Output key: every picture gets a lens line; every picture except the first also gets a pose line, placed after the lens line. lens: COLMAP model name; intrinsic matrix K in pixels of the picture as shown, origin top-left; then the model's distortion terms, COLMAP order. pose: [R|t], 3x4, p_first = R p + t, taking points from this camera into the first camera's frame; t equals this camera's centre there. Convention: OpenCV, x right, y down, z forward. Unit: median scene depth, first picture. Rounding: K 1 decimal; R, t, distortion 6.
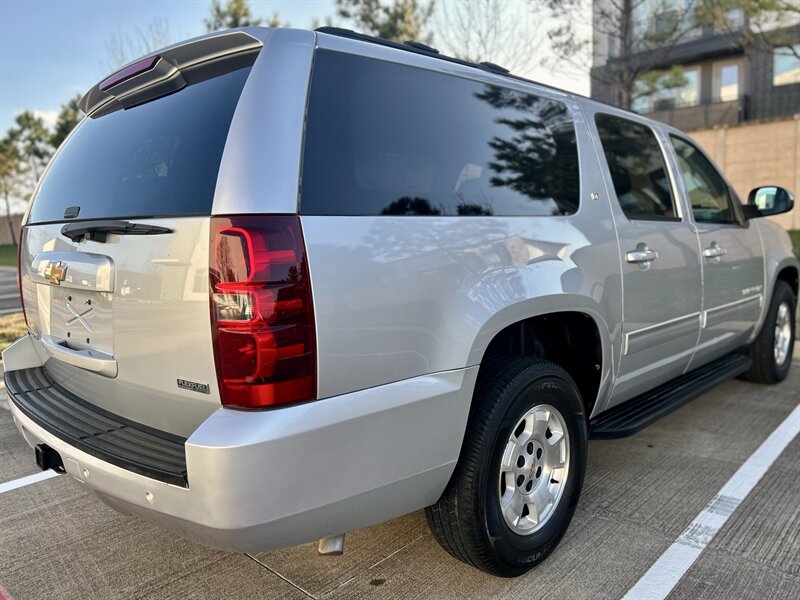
lens RADIAL K [[616.8, 0, 386.7], [0, 616.8, 301.6], [0, 0, 1]] dist [0.063892, -0.080259]
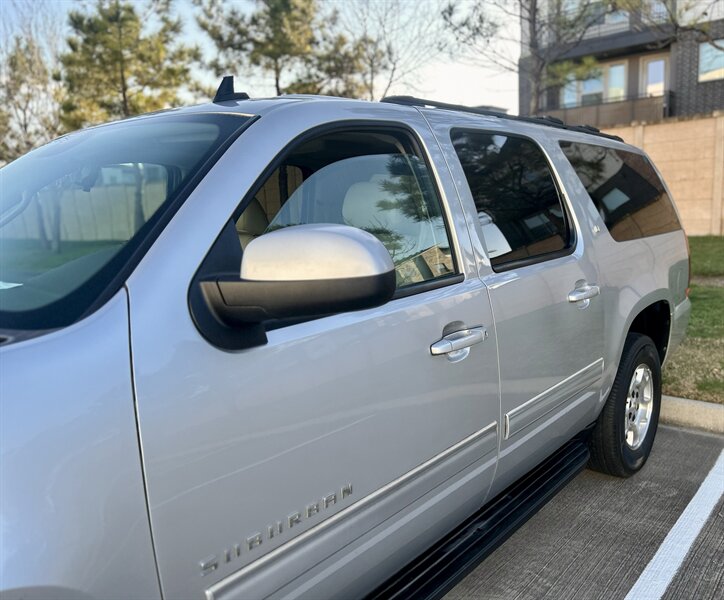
lens RADIAL K [[612.7, 0, 401.4], [0, 612.7, 305.3], [0, 0, 1]] dist [0.017661, -0.002355]
pose [[0.995497, -0.004959, 0.094662, 0.317450], [0.002682, 0.999704, 0.024174, -0.106300], [-0.094754, -0.023812, 0.995216, 0.379821]]
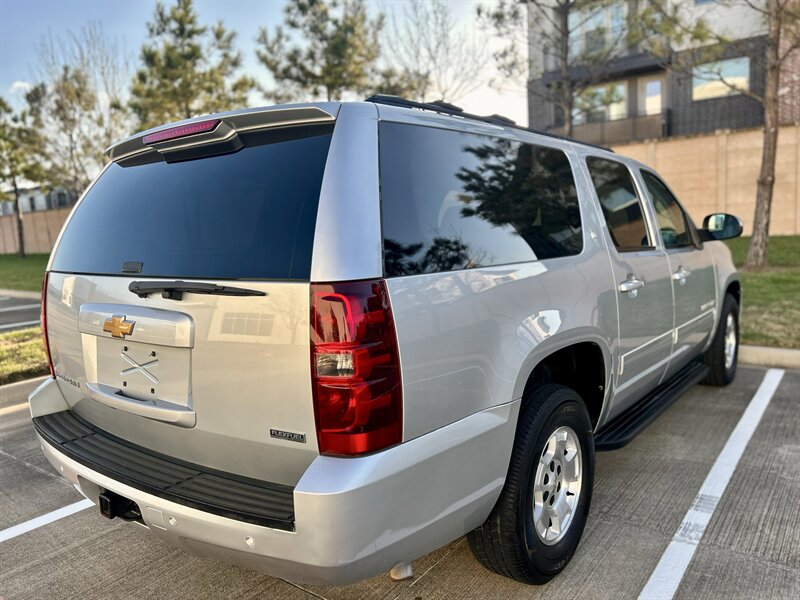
lens RADIAL K [[618.7, 0, 405.2], [0, 618.7, 298.4], [0, 0, 1]] dist [0.054296, -0.065163]
pose [[0.991653, -0.024999, 0.126492, -0.101568], [0.026117, 0.999633, -0.007180, -0.038962], [-0.126266, 0.010424, 0.991942, -0.046255]]
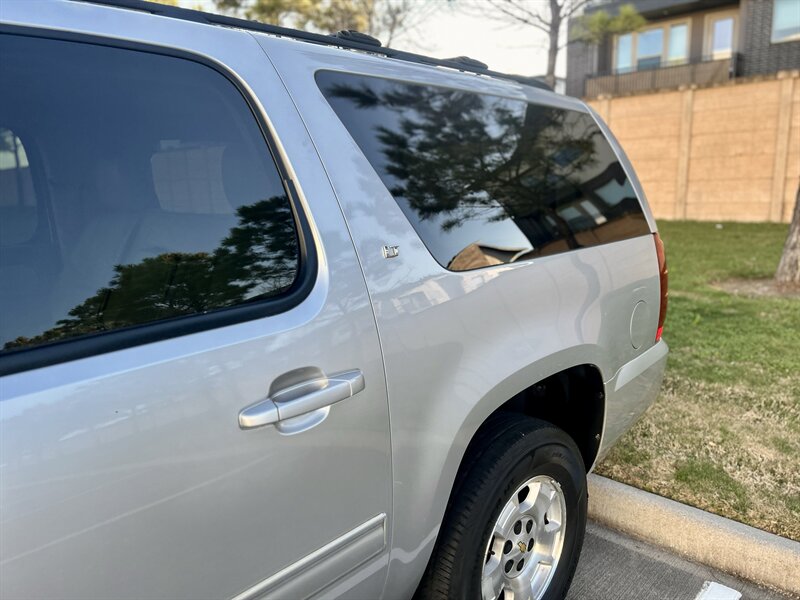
lens RADIAL K [[602.2, 0, 413.2], [0, 602.2, 301.8], [0, 0, 1]] dist [0.055594, -0.070502]
pose [[0.999763, 0.020373, 0.007642, 0.639945], [-0.020822, 0.997719, 0.064207, -0.174394], [-0.006316, -0.064351, 0.997907, 0.736758]]
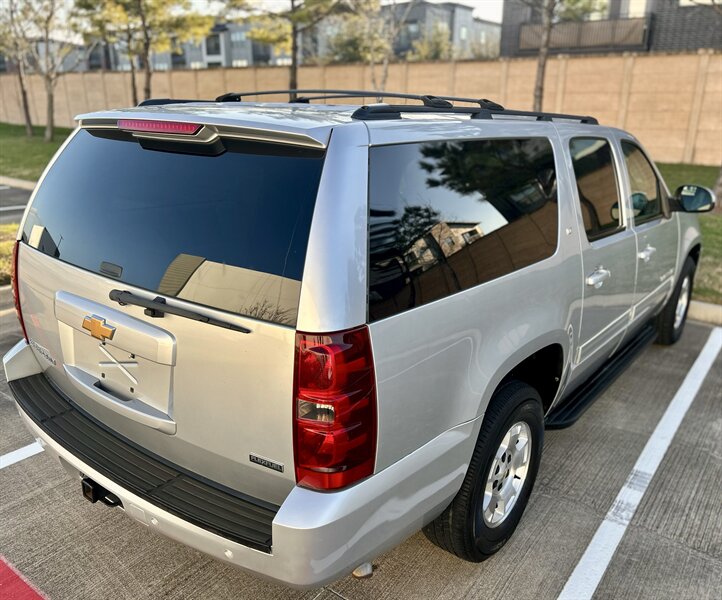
lens RADIAL K [[623.6, 0, 361.2], [0, 623.6, 298.8], [0, 0, 1]] dist [0.020818, -0.014965]
pose [[0.990080, 0.016439, 0.139538, -0.129132], [-0.040639, 0.984188, 0.172402, -0.157618], [-0.134498, -0.176362, 0.975093, -0.041952]]
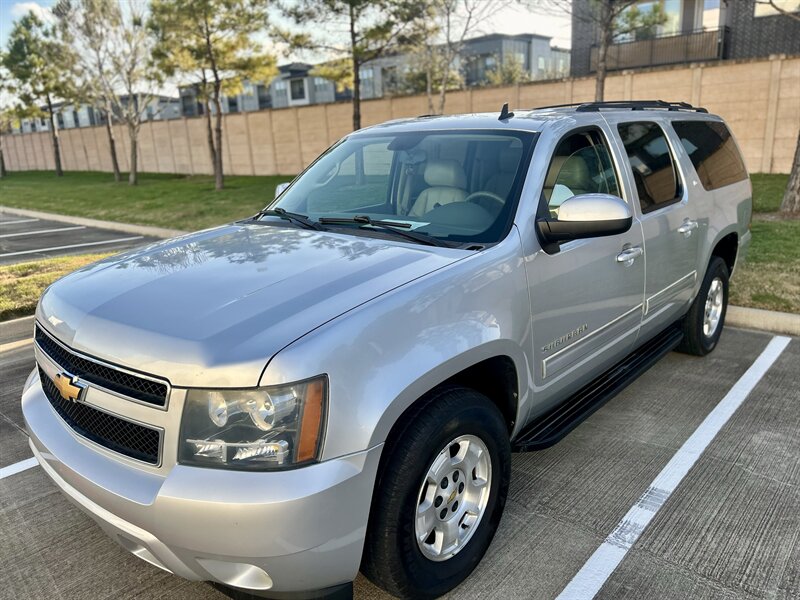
lens RADIAL K [[619.1, 0, 403.7], [0, 619.1, 297.8], [0, 0, 1]] dist [0.043898, -0.052081]
pose [[0.998416, -0.007356, 0.055773, 0.038744], [0.000725, 0.993014, 0.117992, -0.108274], [-0.056251, -0.117765, 0.991447, -0.000742]]
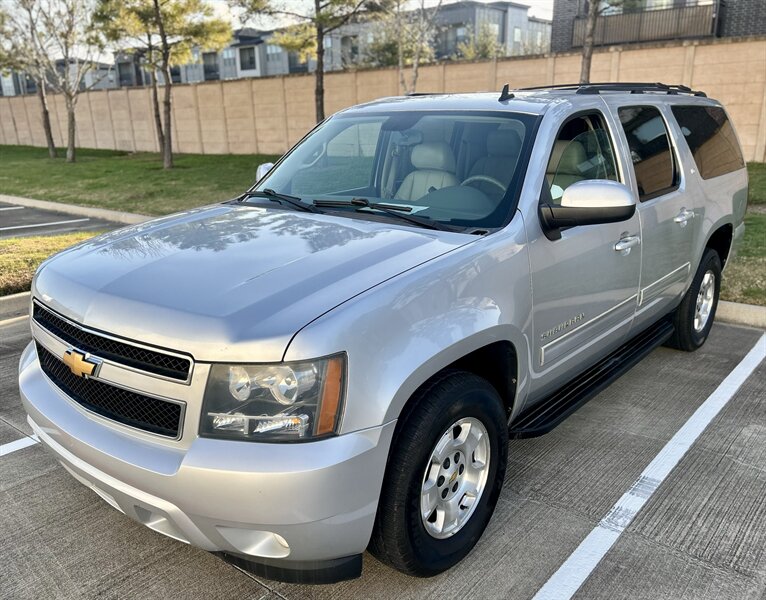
lens RADIAL K [[673.5, 0, 371.1], [0, 673.5, 325.5], [0, 0, 1]] dist [0.046880, -0.053635]
pose [[0.997233, 0.004685, 0.074186, -0.016919], [-0.017009, 0.985916, 0.166376, -0.103043], [-0.072362, -0.167178, 0.983268, -0.057378]]
